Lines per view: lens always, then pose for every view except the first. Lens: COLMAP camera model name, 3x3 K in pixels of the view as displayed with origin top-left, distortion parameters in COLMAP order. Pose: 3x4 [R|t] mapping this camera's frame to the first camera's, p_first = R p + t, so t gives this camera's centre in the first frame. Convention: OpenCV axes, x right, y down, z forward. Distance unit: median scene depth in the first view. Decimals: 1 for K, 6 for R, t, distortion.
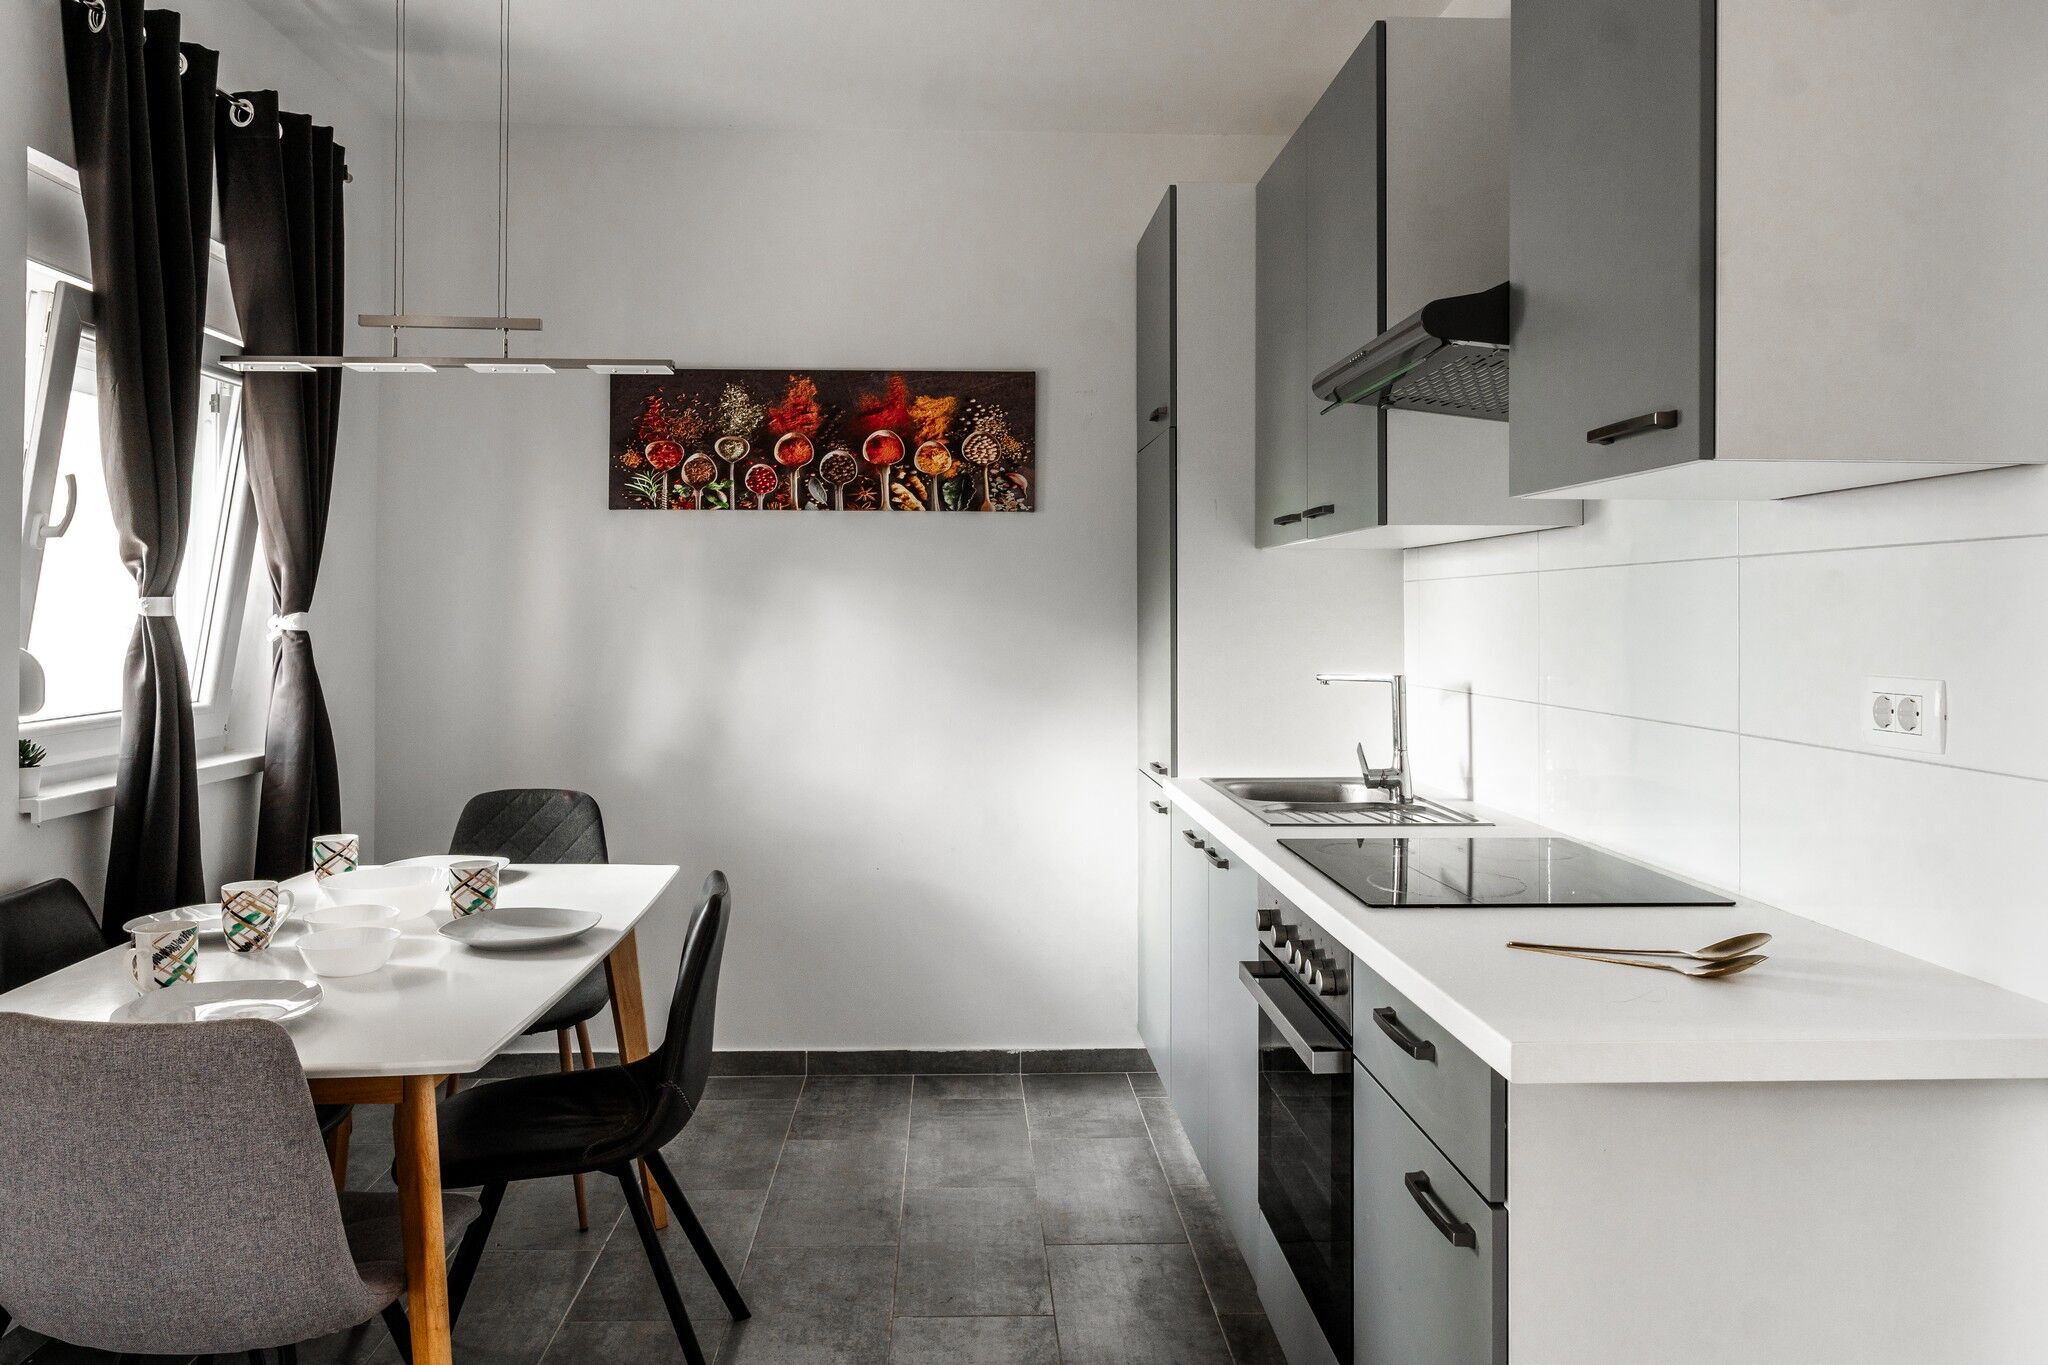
lens RADIAL K [[1439.7, 0, 1017.7], [0, 1439.7, 595.8], [0, 0, 1]] dist [0.005668, -0.009512]
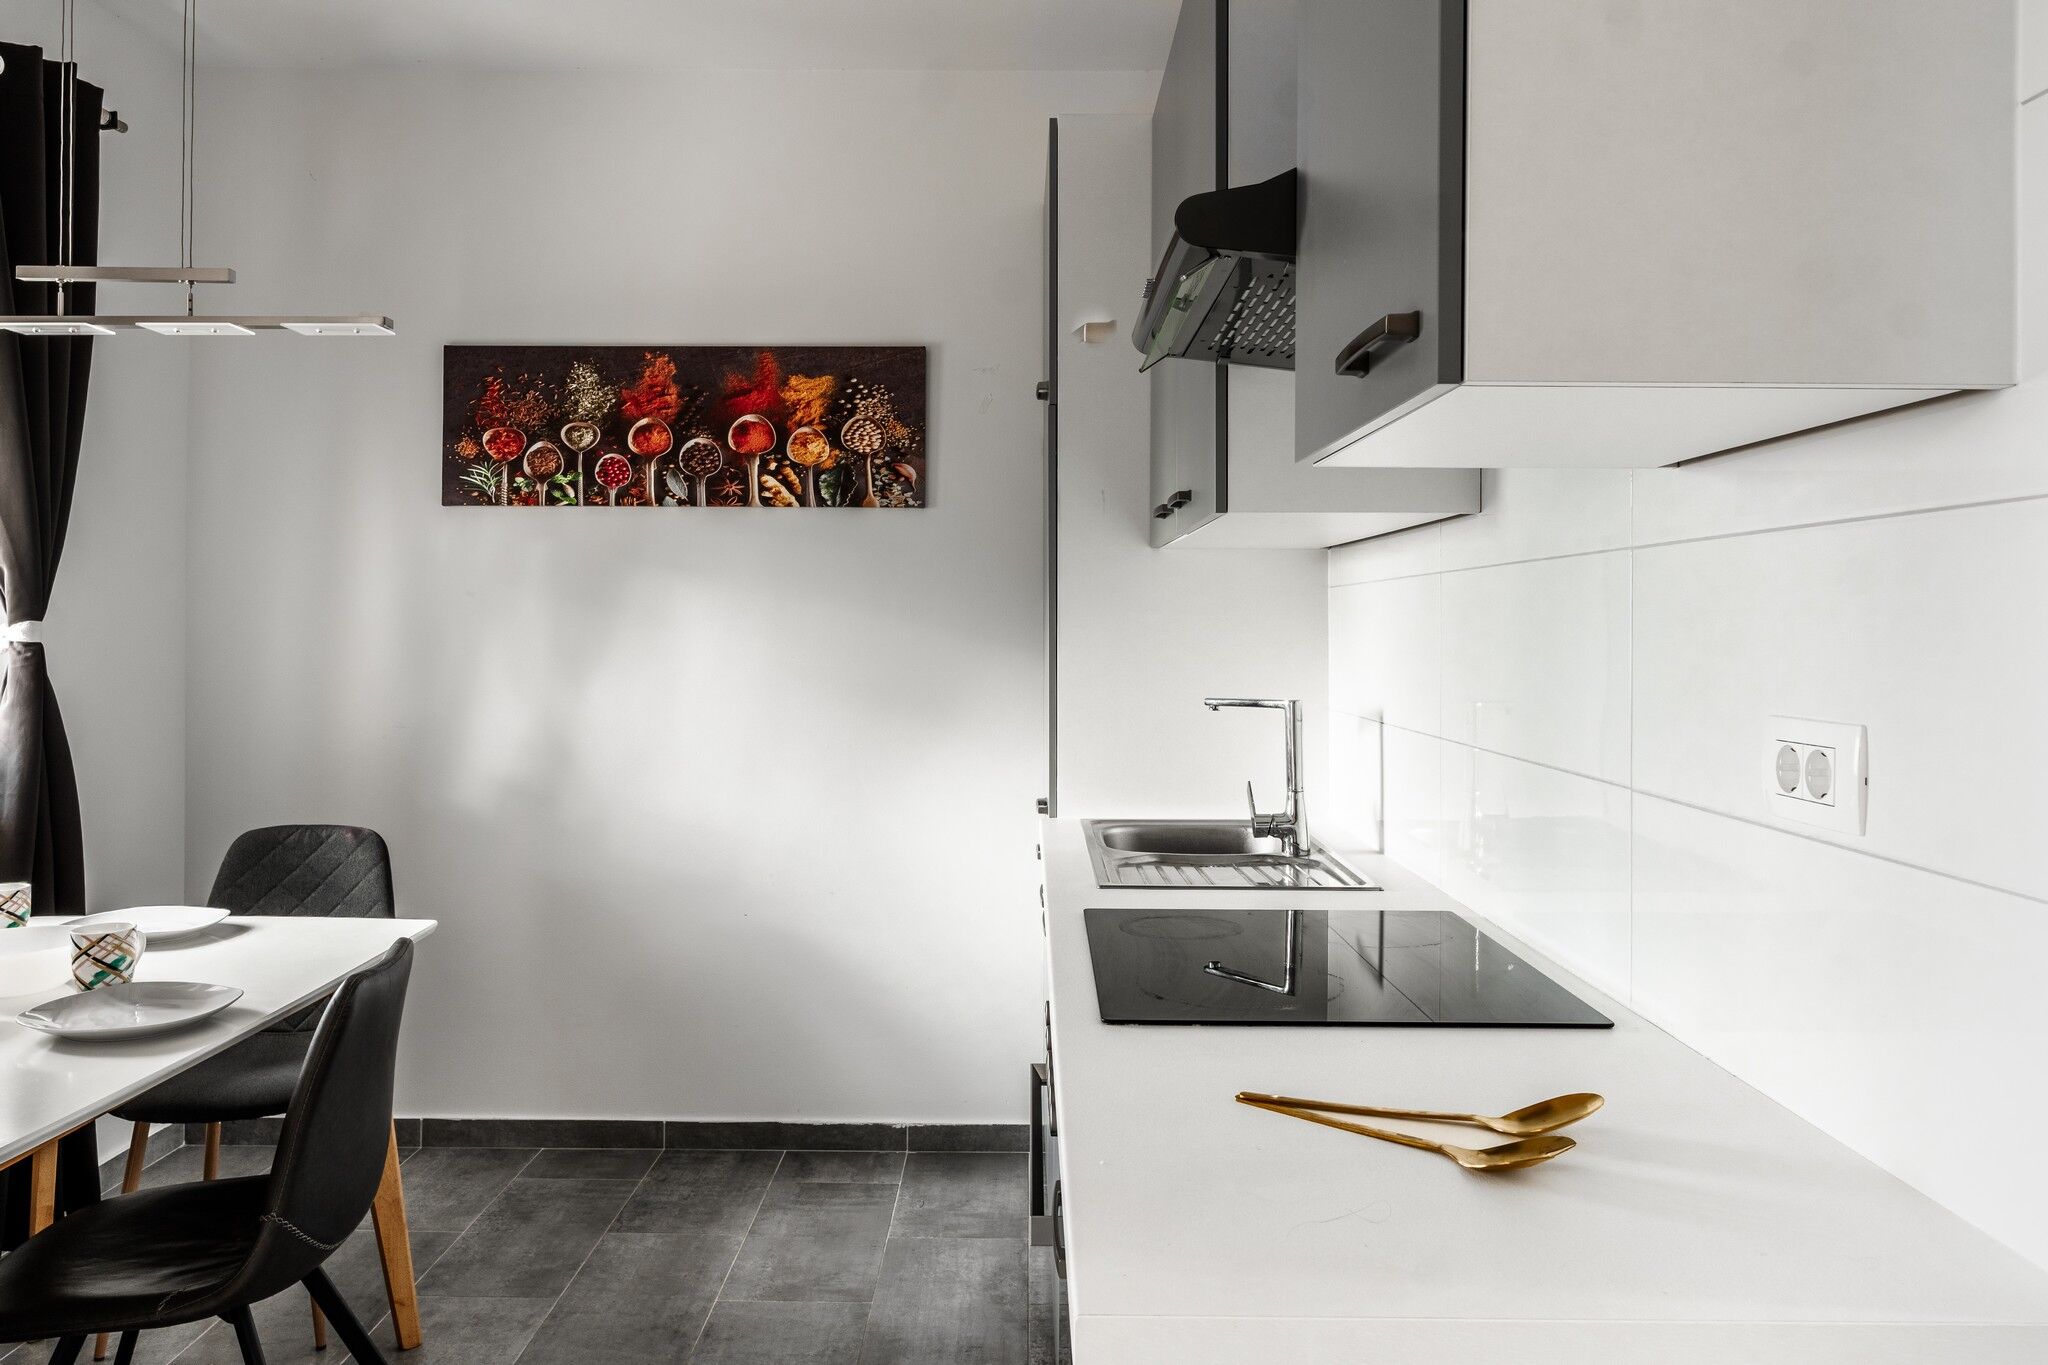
lens RADIAL K [[1439.7, 0, 1037.2], [0, 1439.7, 615.9], [0, 0, 1]] dist [0.005668, -0.009512]
pose [[0.998838, 0.001760, -0.048169, 0.134575], [-0.001488, 0.999983, 0.005672, 0.002306], [0.048178, -0.005594, 0.998823, 0.145987]]
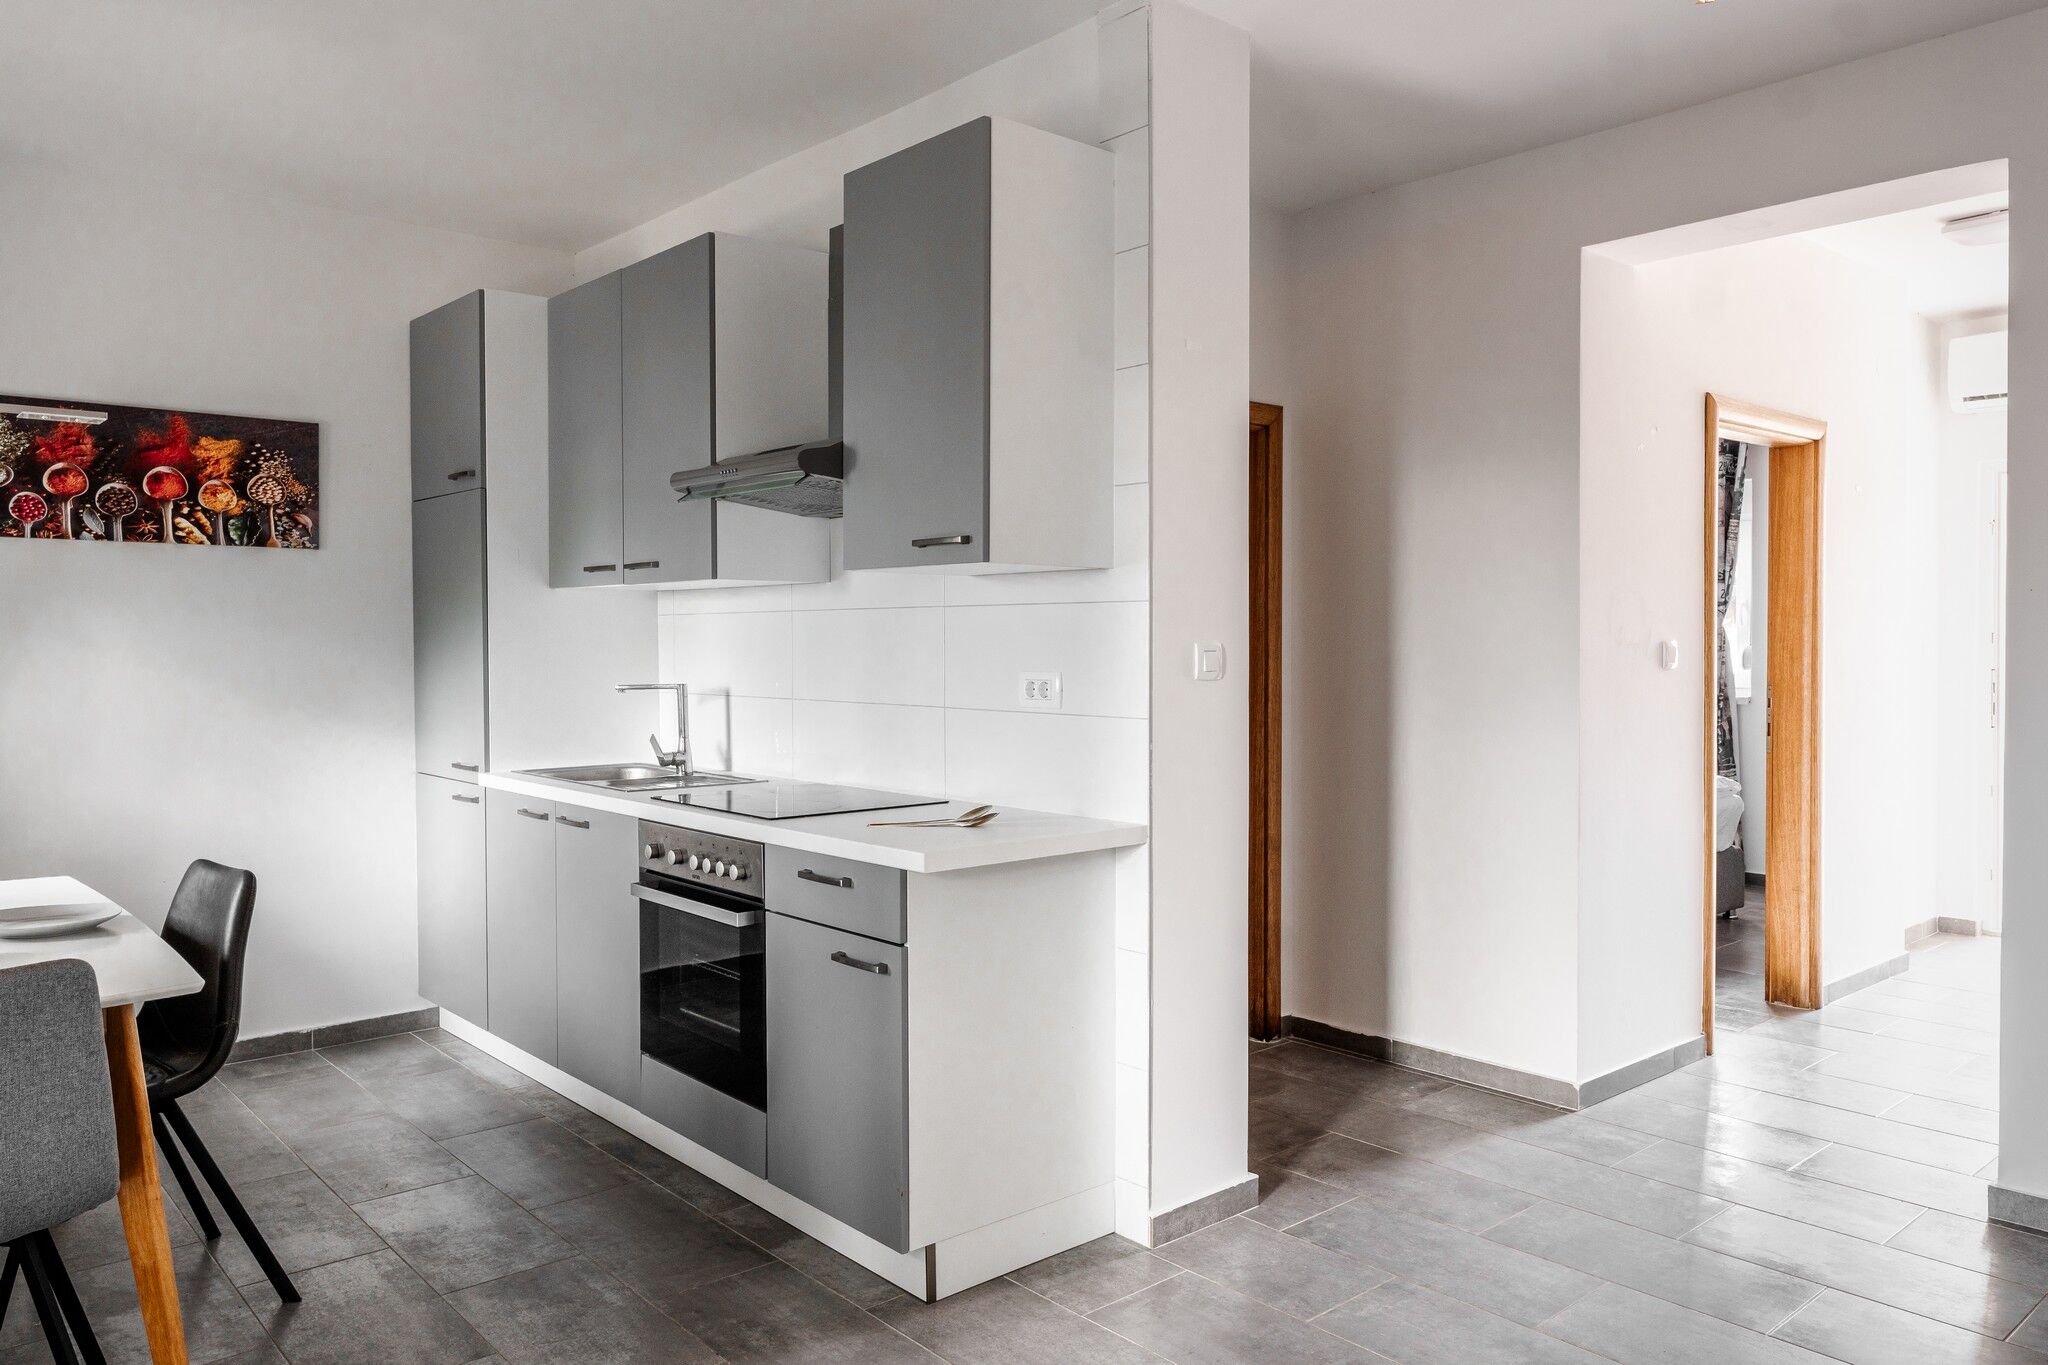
lens RADIAL K [[1439.7, 0, 1010.8], [0, 1439.7, 670.7], [0, 0, 1]] dist [0.005668, -0.009512]
pose [[0.776153, -0.016916, 0.630317, -0.307341], [-0.004894, 0.999448, 0.032849, -0.003858], [-0.630525, -0.028580, 0.775642, -0.231553]]
